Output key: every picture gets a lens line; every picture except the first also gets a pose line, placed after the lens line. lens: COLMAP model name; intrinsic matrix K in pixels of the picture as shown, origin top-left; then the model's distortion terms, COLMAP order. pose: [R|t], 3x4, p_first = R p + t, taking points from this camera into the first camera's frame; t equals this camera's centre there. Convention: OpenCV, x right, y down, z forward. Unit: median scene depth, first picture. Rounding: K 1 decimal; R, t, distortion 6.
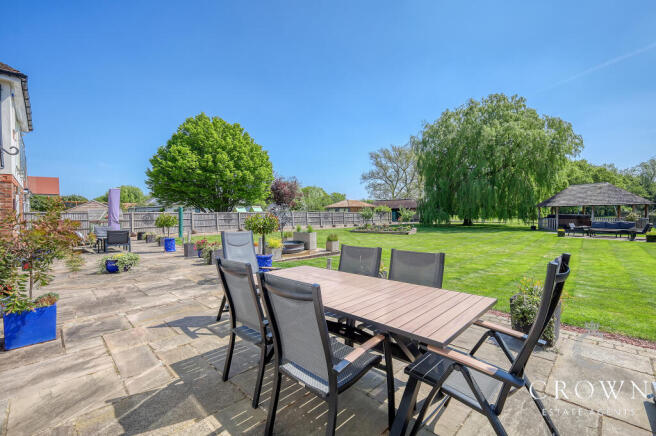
lens RADIAL K [[289.1, 0, 328.0], [0, 289.1, 218.0], [0, 0, 1]] dist [-0.001333, -0.000088]
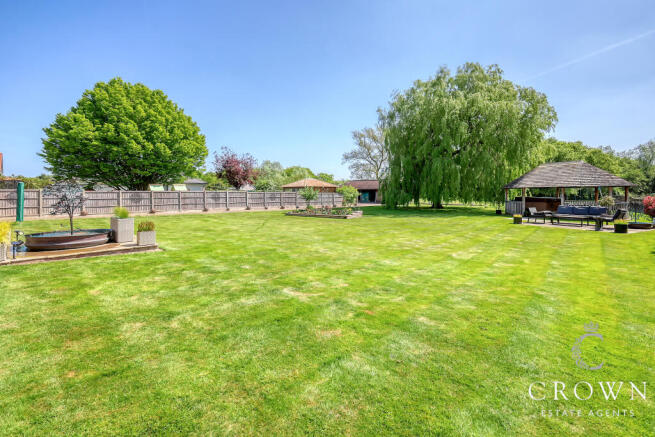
lens RADIAL K [[284.2, 0, 327.4], [0, 284.2, 202.8], [0, 0, 1]] dist [0.001634, 0.000235]
pose [[0.999913, 0.009883, -0.008737, 0.188538], [-0.009760, 0.999855, 0.013954, -0.001302], [0.008874, -0.013867, 0.999864, 0.121255]]
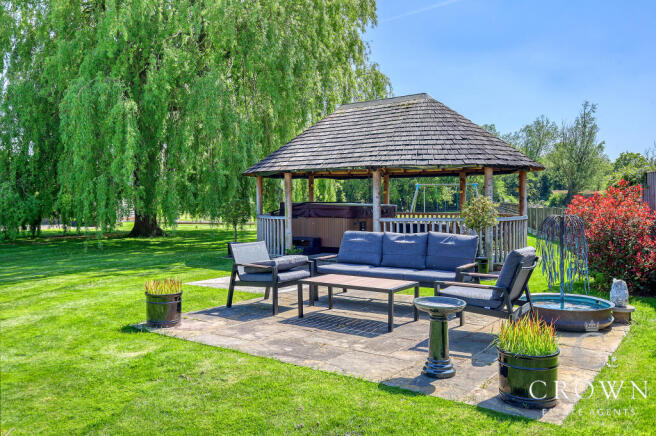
lens RADIAL K [[557.2, 0, 327.2], [0, 557.2, 217.1], [0, 0, 1]] dist [0.005706, 0.004021]
pose [[0.885916, -0.000008, 0.463845, 0.532207], [-0.005215, 0.999937, 0.009977, -0.003540], [-0.463816, -0.011258, 0.885860, 0.467671]]
